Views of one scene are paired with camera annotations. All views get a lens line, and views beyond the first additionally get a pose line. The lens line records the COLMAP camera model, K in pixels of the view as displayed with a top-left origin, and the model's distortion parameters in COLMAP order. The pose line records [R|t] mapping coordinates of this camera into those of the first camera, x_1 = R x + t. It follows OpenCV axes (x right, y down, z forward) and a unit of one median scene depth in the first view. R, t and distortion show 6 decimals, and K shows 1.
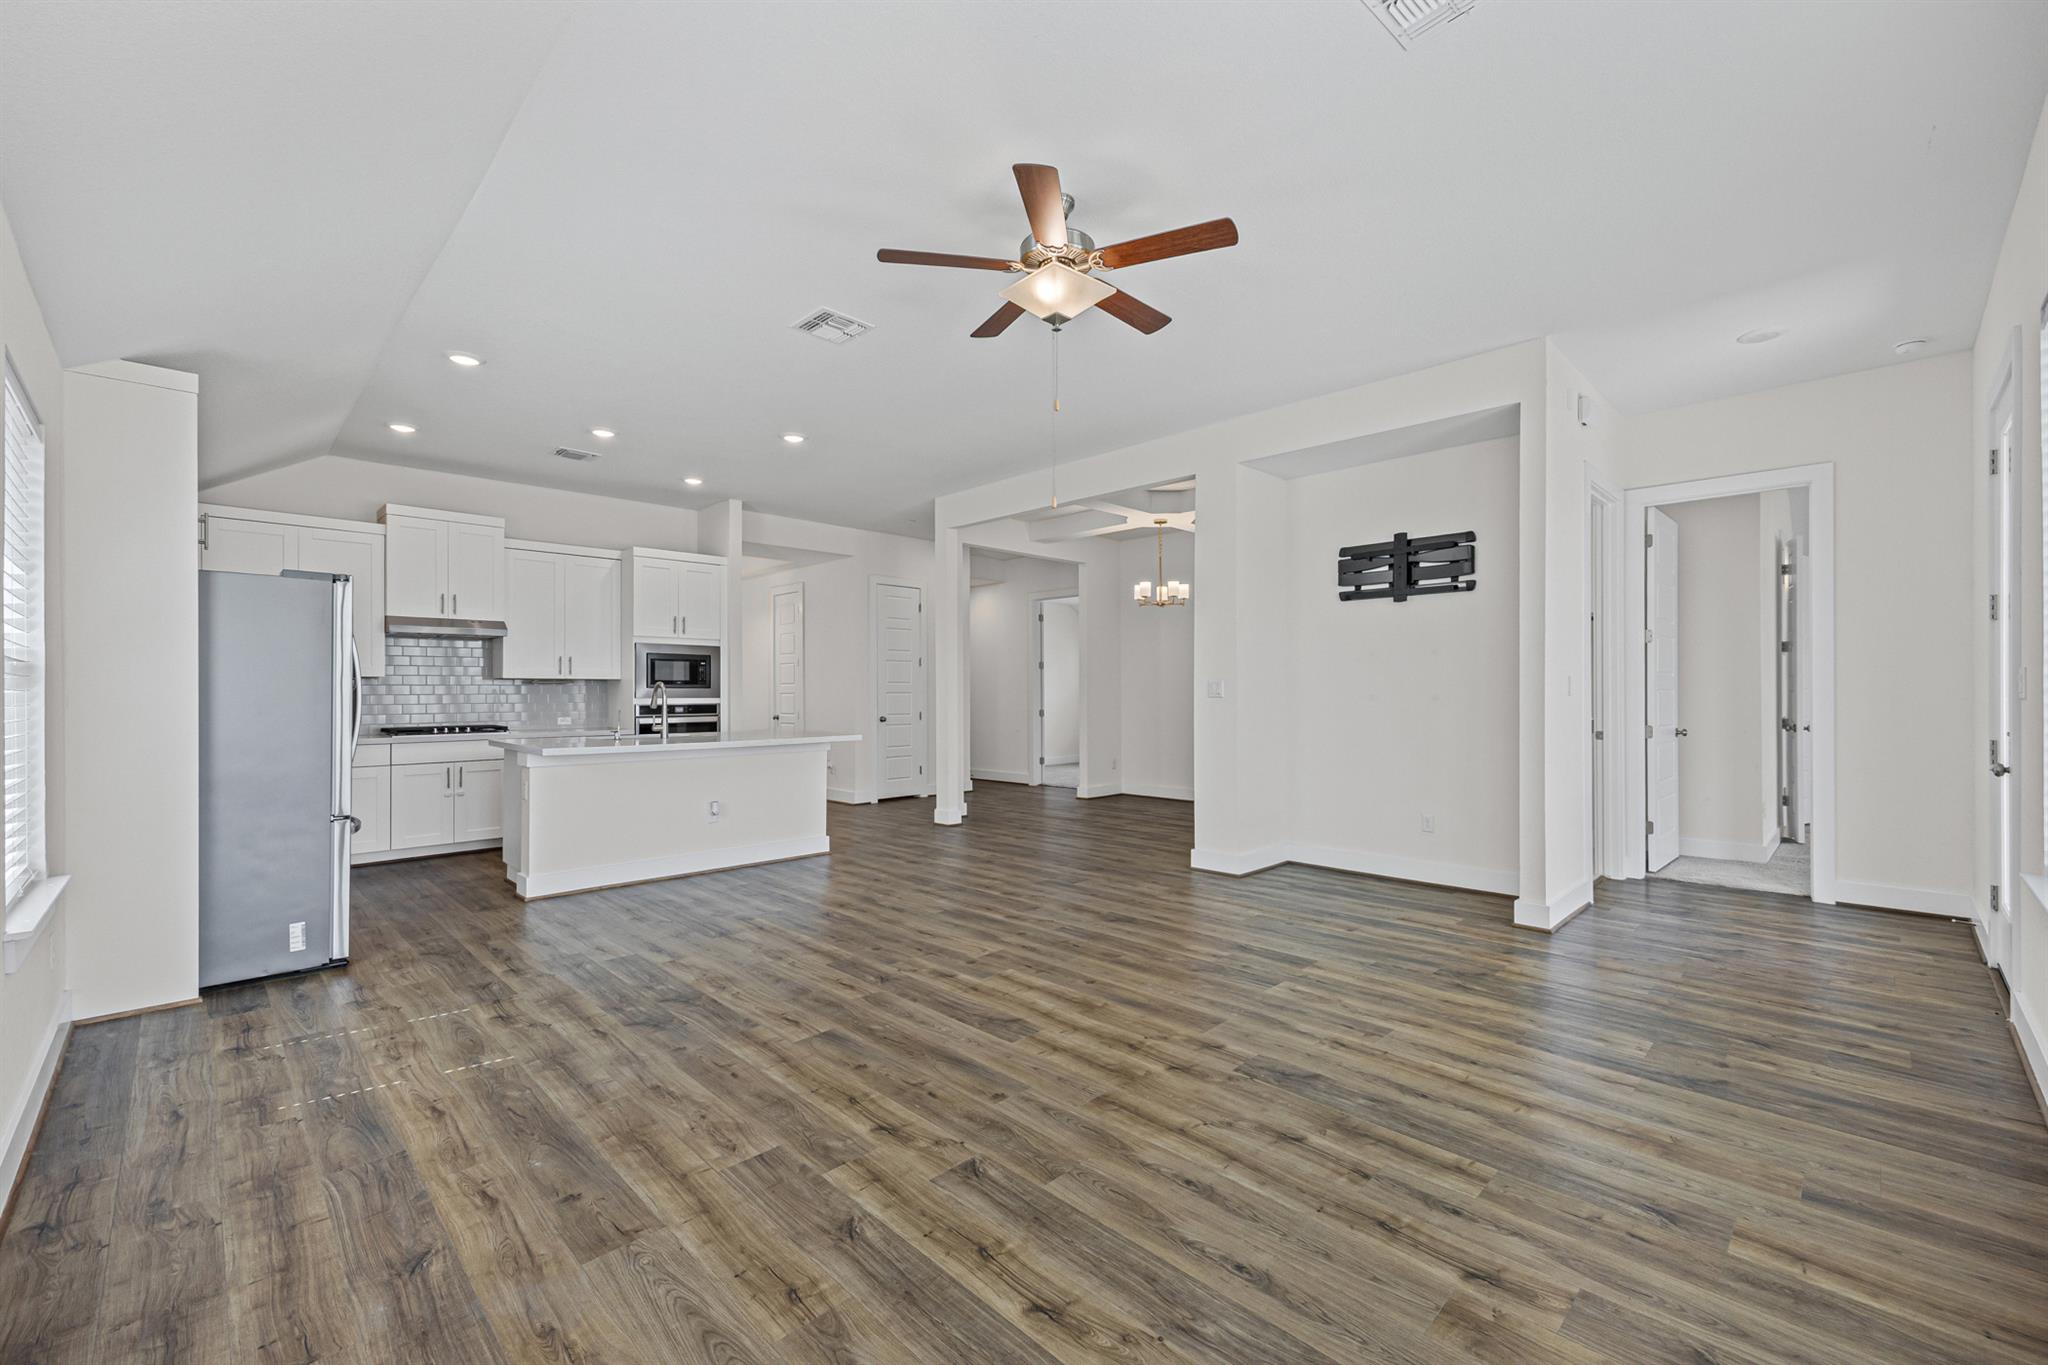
lens RADIAL K [[845.1, 0, 1030.8], [0, 845.1, 669.9], [0, 0, 1]] dist [0.008546, -0.000341]
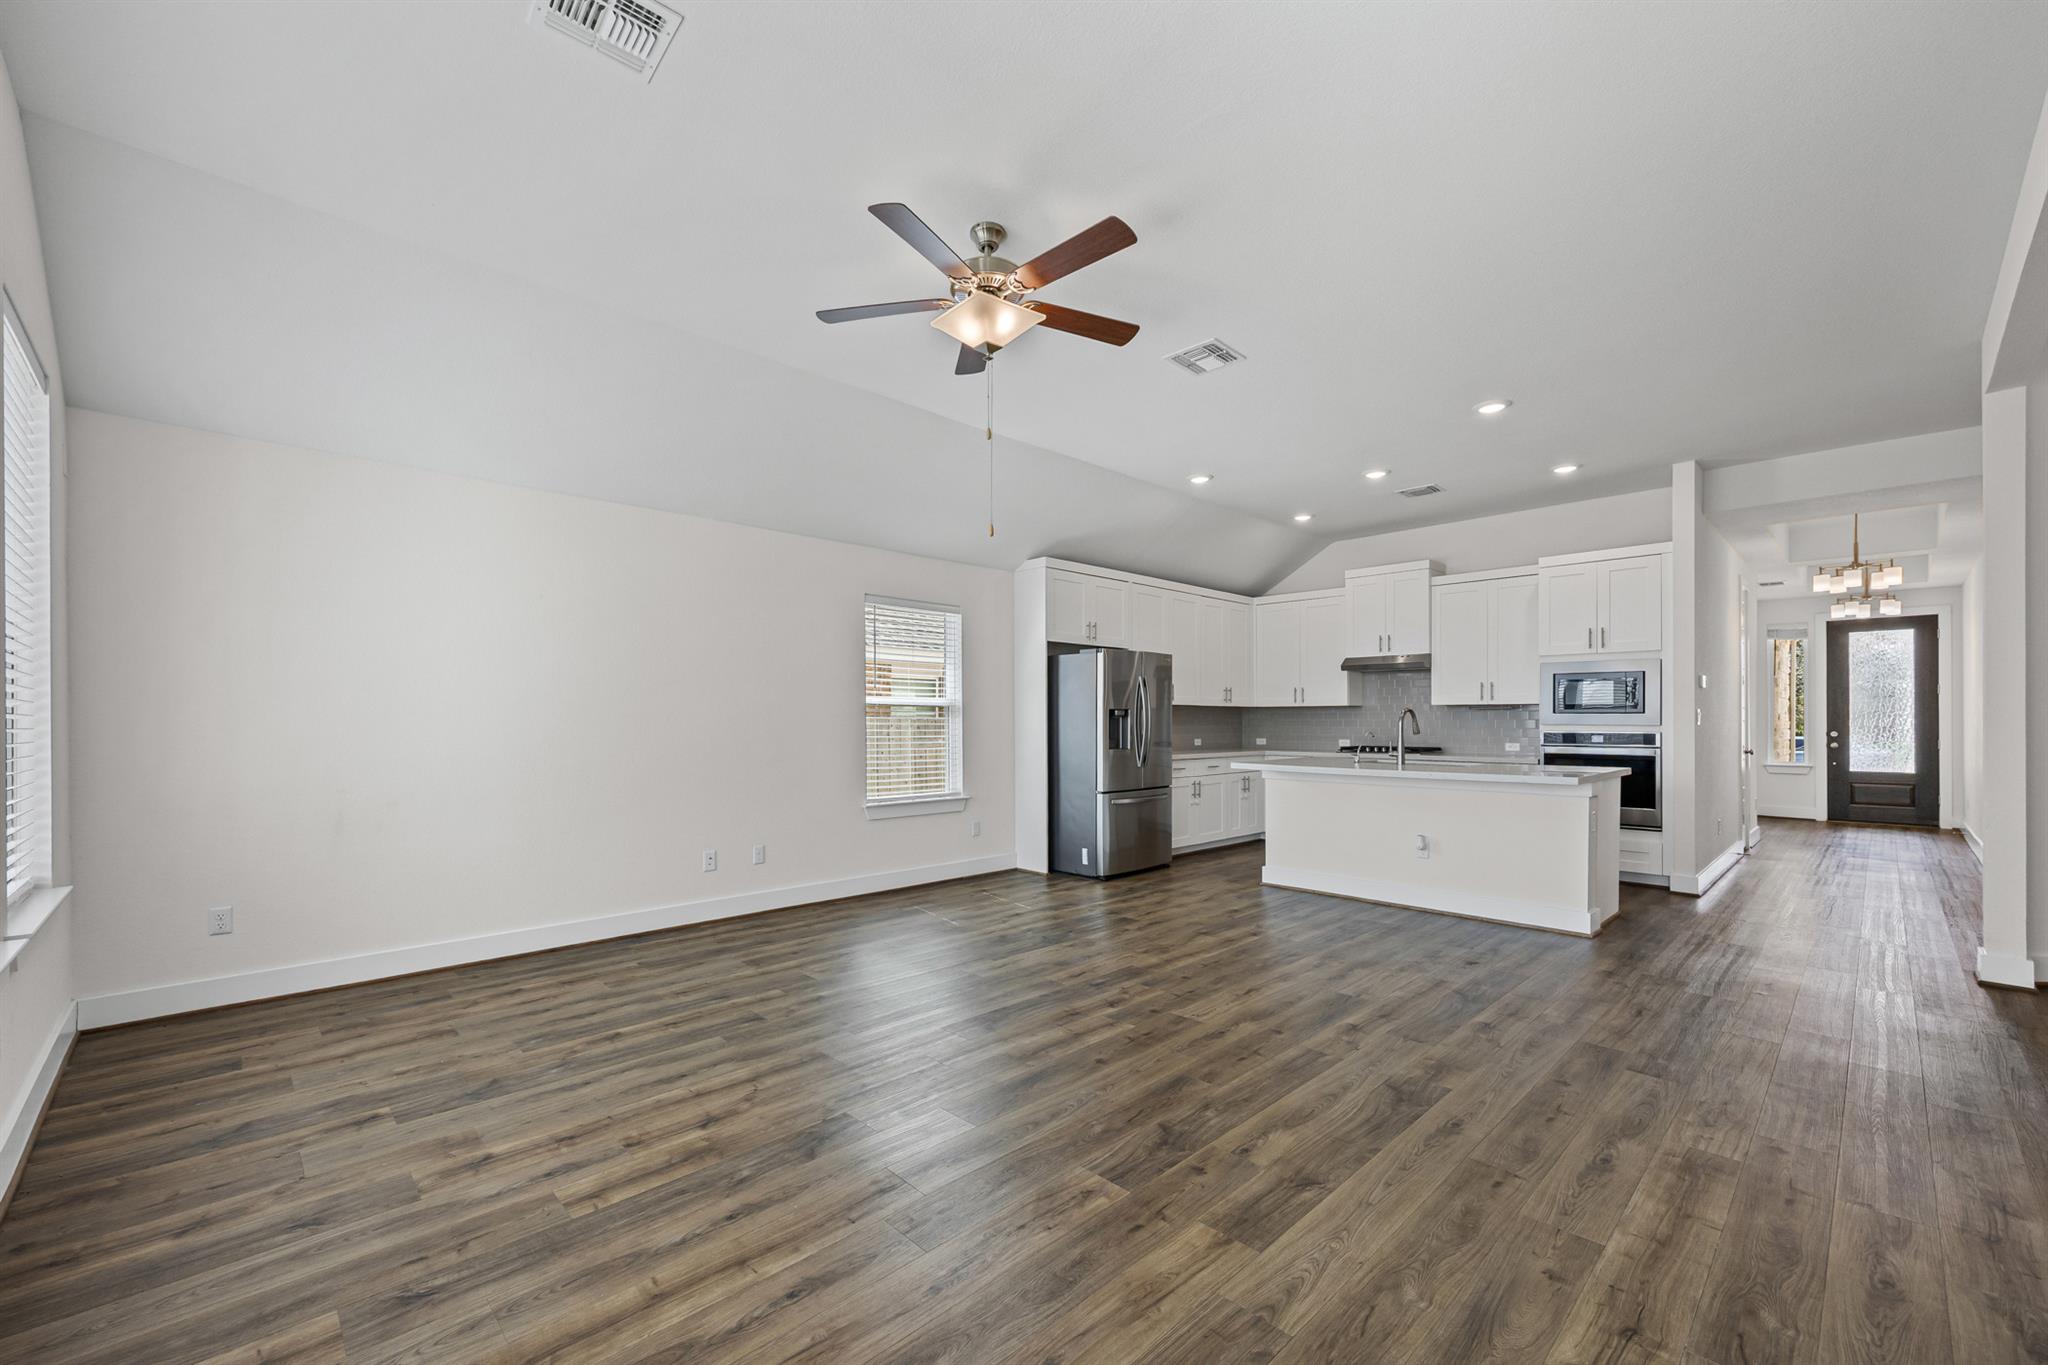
lens RADIAL K [[845.1, 0, 1023.2], [0, 845.1, 699.3], [0, 0, 1]] dist [0.008546, -0.000341]
pose [[-0.022986, -0.018861, -0.999558, 1.026302], [0.026561, 0.999458, -0.019470, 0.021411], [0.999383, -0.026996, -0.022472, 1.049910]]
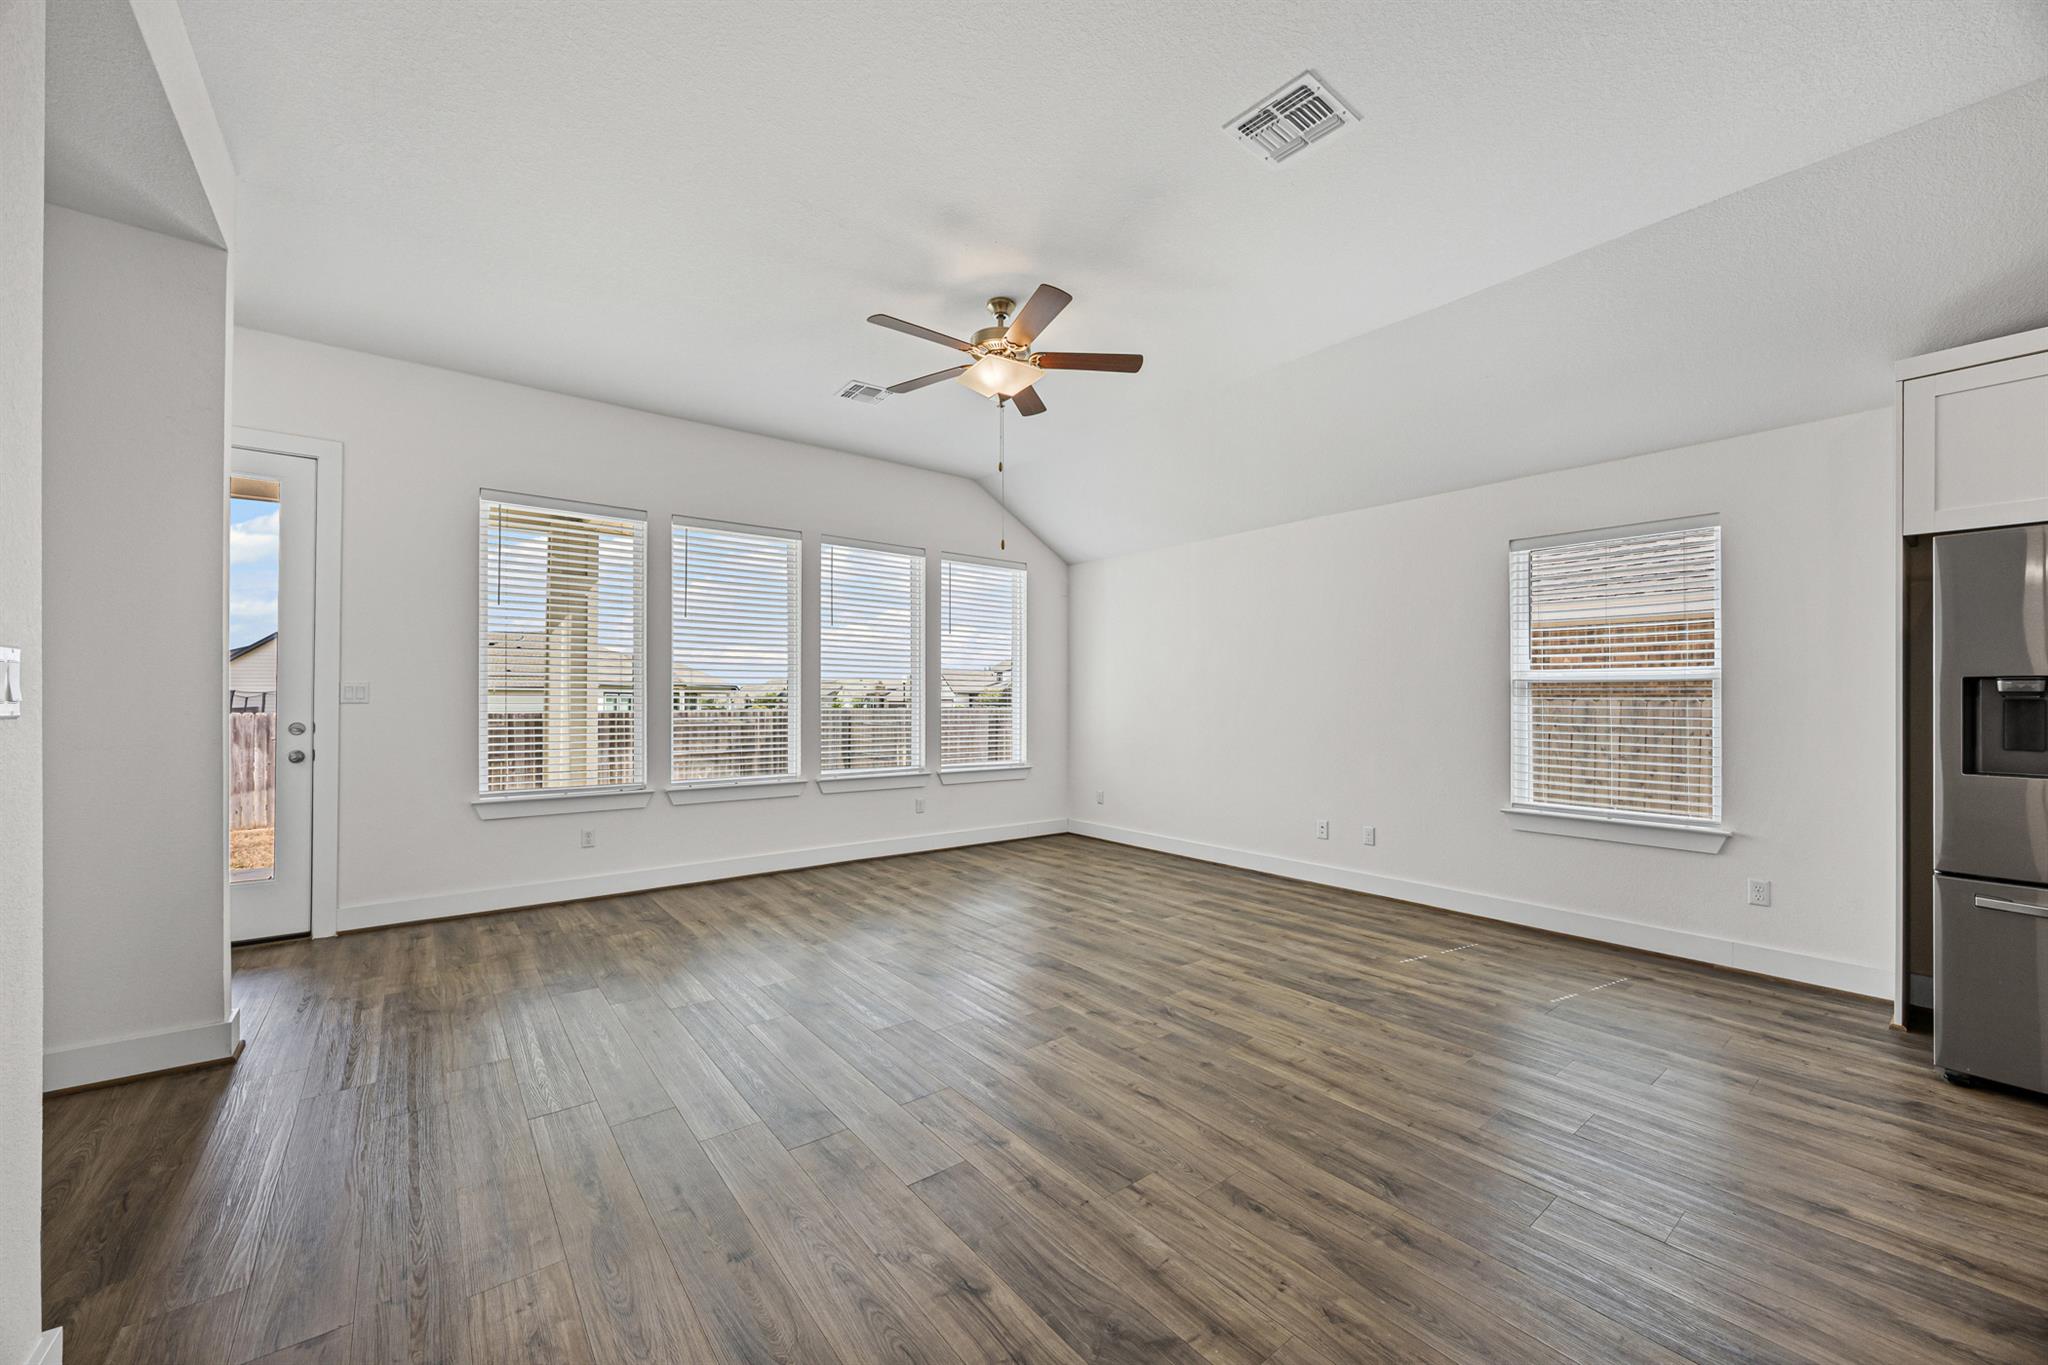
lens RADIAL K [[777.4, 0, 1008.3], [0, 777.4, 686.4], [0, 0, 1]] dist [0.001968, 0.000488]
pose [[-0.990158, 0.005007, 0.139863, -0.138352], [-0.000692, 0.999173, -0.040665, 0.050887], [-0.139951, -0.040362, -0.989335, 2.097762]]
